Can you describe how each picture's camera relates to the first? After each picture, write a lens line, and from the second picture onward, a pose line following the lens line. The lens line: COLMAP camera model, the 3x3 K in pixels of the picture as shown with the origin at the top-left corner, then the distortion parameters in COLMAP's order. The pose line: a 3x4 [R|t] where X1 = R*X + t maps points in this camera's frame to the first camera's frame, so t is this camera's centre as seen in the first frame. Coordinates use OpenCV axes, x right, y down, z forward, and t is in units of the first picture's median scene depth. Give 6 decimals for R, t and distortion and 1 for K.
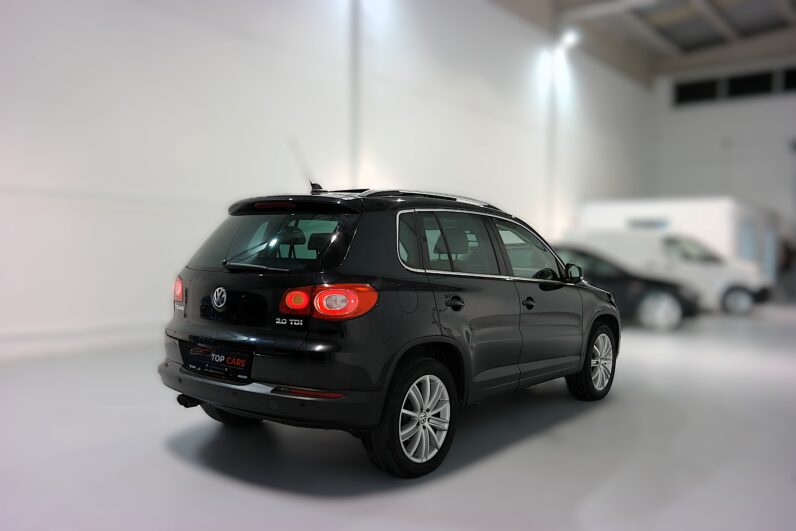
lens RADIAL K [[684.2, 0, 393.0], [0, 684.2, 265.2], [0, 0, 1]] dist [0.046594, 0.002567]
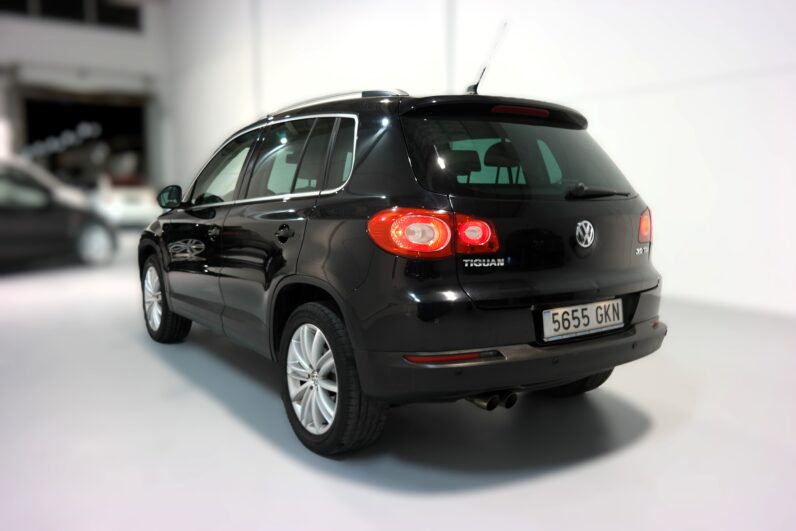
lens RADIAL K [[684.2, 0, 393.0], [0, 684.2, 265.2], [0, 0, 1]] dist [0.046594, 0.002567]
pose [[0.314822, -0.130227, 0.940175, -1.013788], [0.035572, 0.991466, 0.125419, -0.019684], [-0.948484, -0.006041, 0.316768, 0.958710]]
